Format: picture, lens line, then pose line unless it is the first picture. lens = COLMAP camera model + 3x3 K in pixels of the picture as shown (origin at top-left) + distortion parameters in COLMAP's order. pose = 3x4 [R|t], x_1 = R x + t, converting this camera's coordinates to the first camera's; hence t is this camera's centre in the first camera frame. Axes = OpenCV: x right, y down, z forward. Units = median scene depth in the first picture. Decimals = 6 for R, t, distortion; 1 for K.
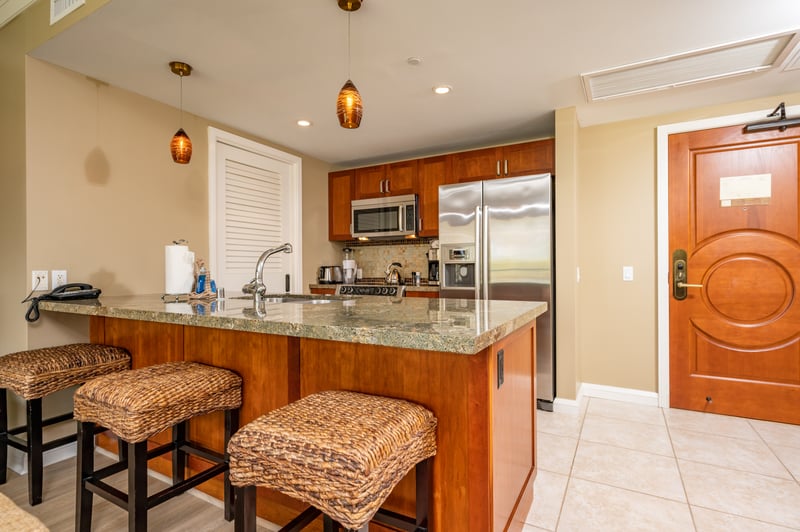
lens RADIAL K [[389.7, 0, 400.7], [0, 389.7, 265.9], [0, 0, 1]] dist [-0.002579, -0.000319]
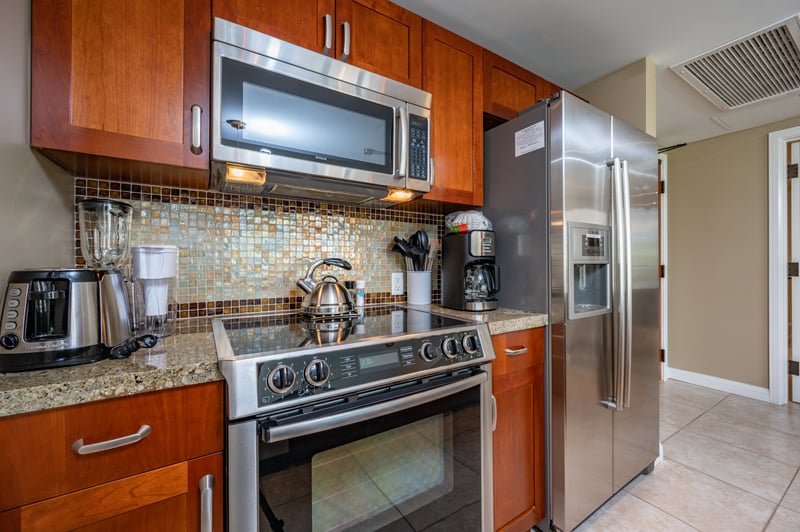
lens RADIAL K [[320.6, 0, 400.5], [0, 320.6, 264.2], [0, 0, 1]] dist [0.002193, 0.000027]
pose [[0.481143, 0.006616, 0.876617, -0.327715], [-0.007016, 0.999969, -0.003696, -0.003141], [-0.876614, -0.004372, 0.481174, 1.023310]]
